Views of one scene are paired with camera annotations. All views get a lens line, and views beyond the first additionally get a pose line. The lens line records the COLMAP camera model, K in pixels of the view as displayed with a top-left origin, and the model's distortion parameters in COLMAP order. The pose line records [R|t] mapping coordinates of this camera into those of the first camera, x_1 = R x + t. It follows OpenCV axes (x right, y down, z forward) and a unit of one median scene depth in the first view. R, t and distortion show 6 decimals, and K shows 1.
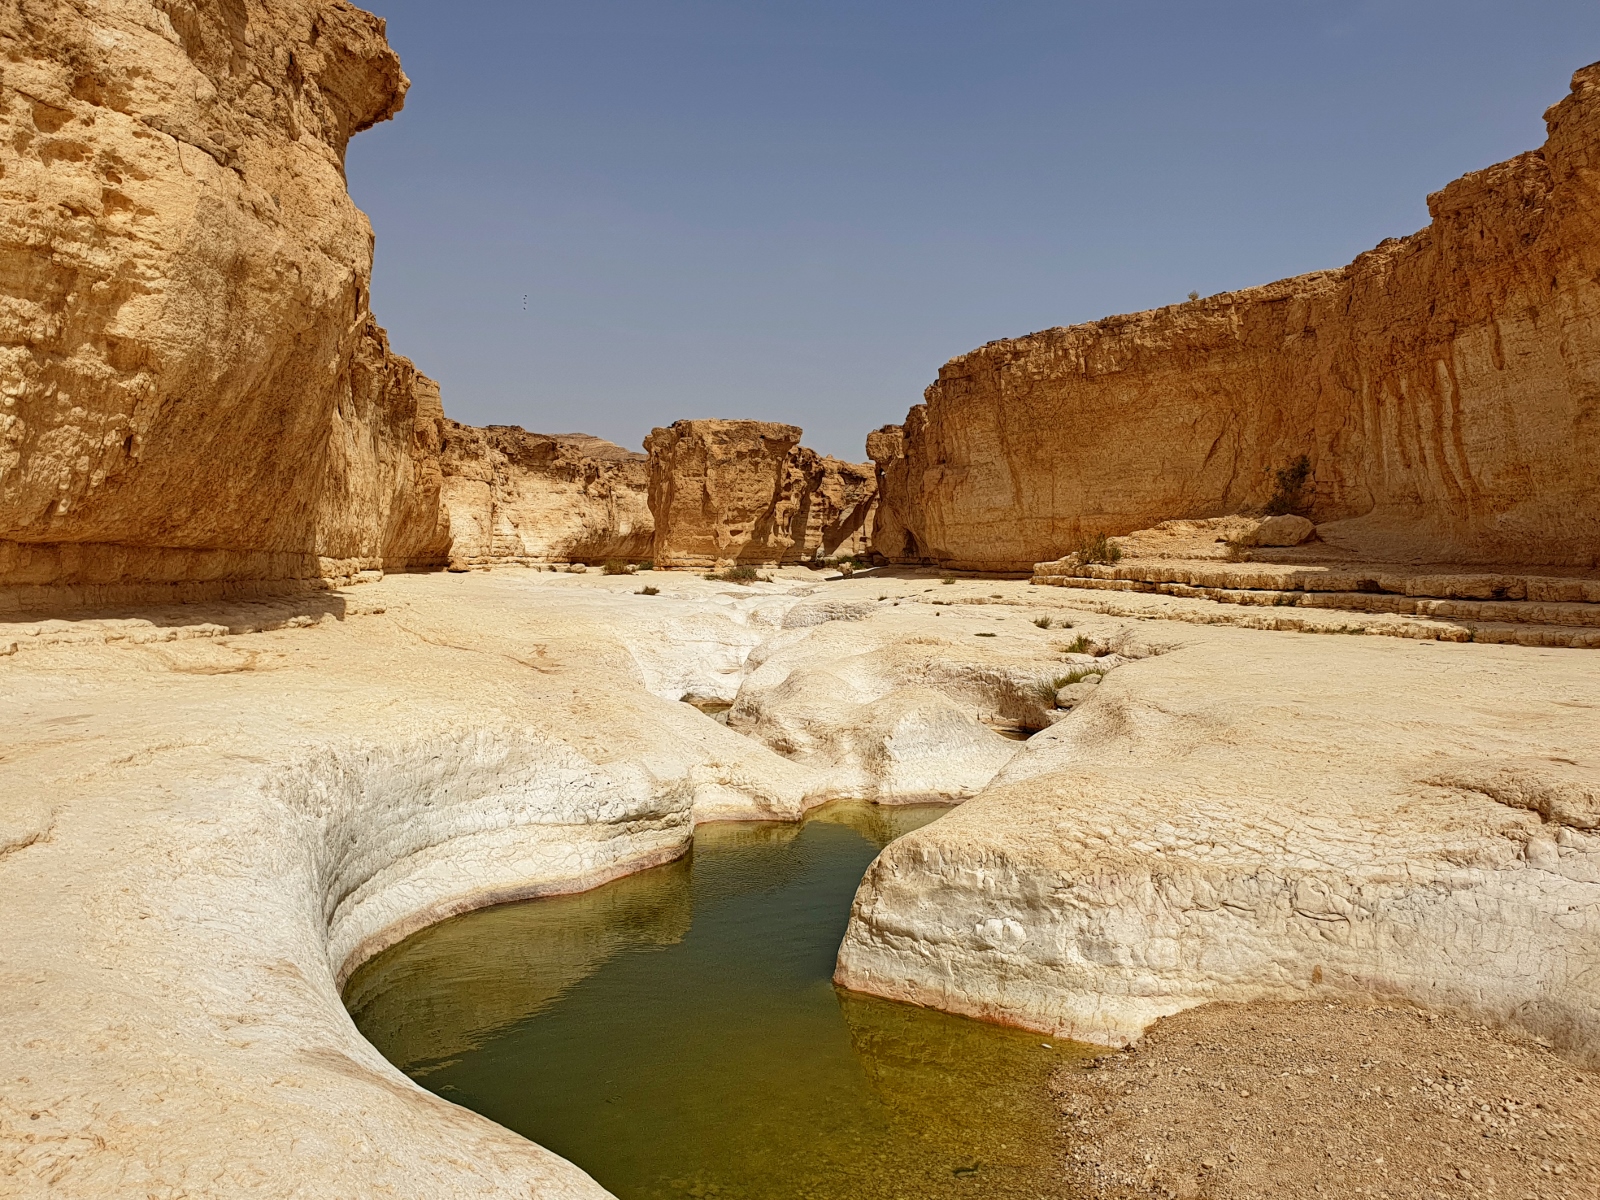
lens RADIAL K [[1234.0, 0, 800.0], [0, 1234.0, 600.0], [0, 0, 1]] dist [0.001604, -0.001463]
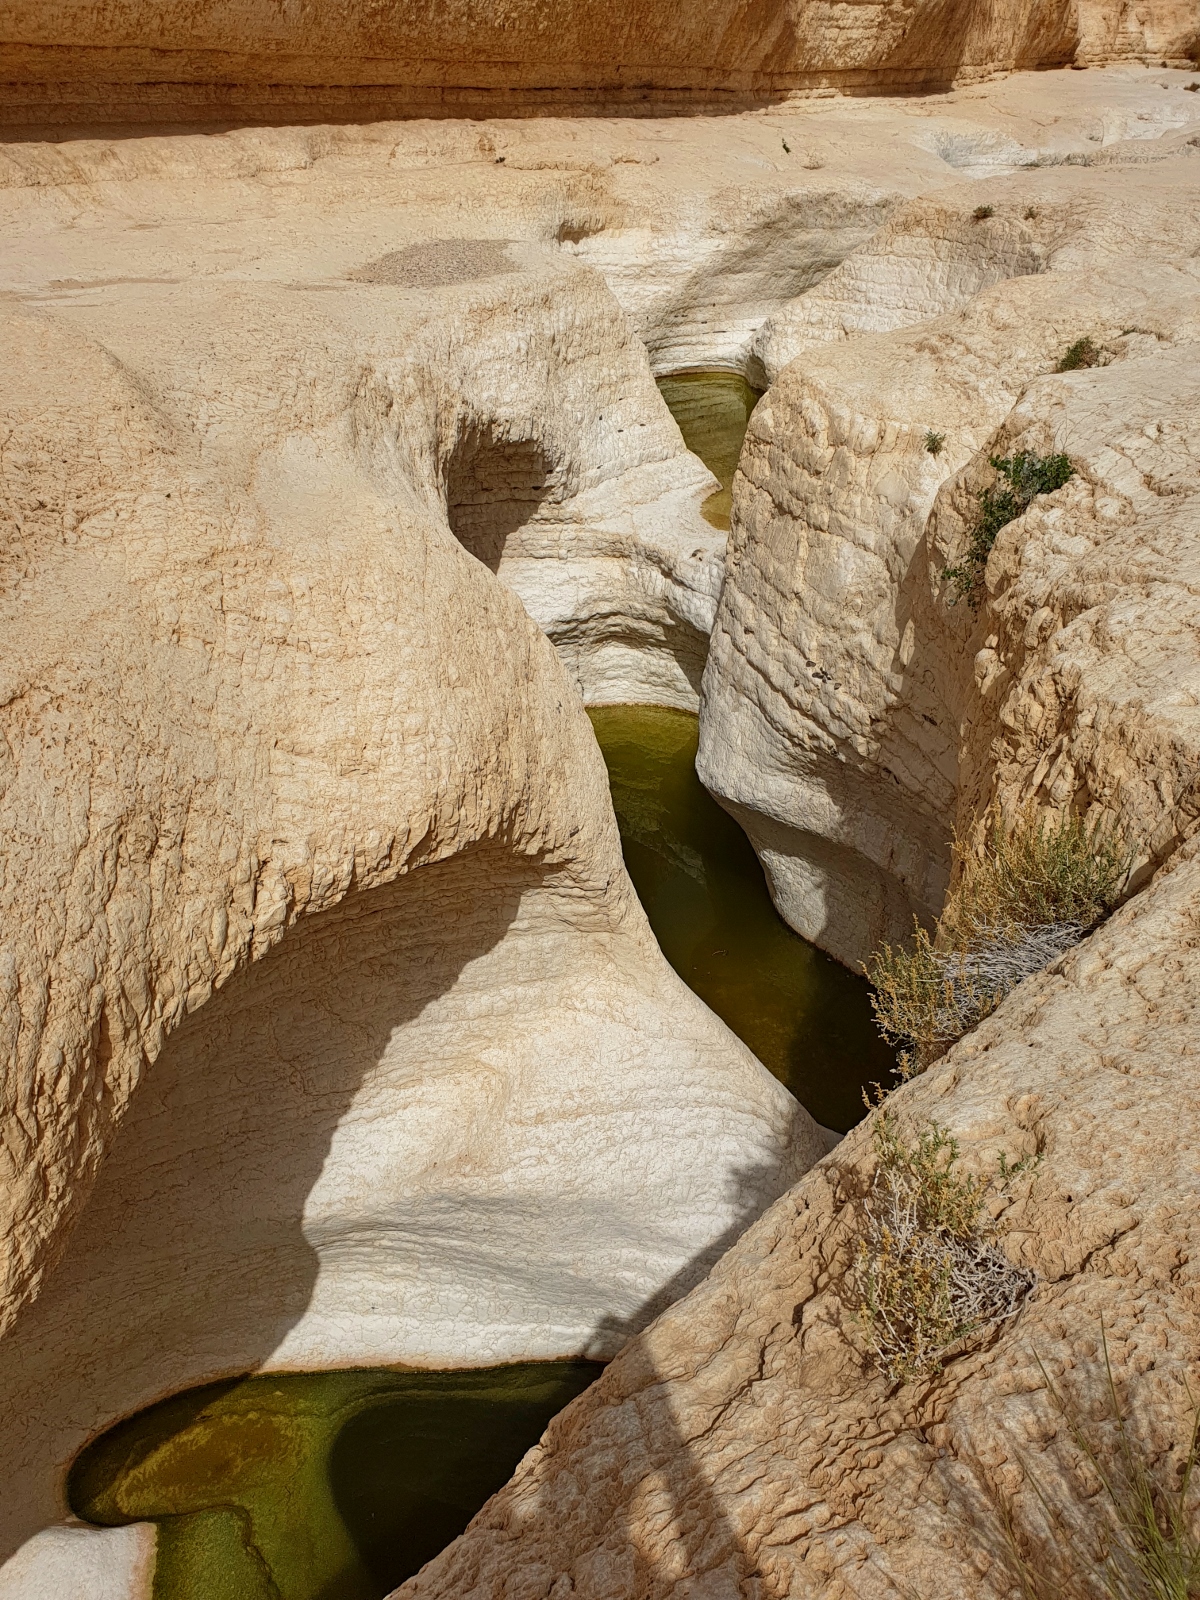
lens RADIAL K [[1234.0, 0, 600.0], [0, 1234.0, 800.0], [0, 0, 1]] dist [0.001604, -0.001463]
pose [[0.801780, 0.304586, -0.514175, 0.267296], [-0.009475, 0.866743, 0.498664, 0.001340], [0.597544, -0.394947, 0.697824, -0.619802]]
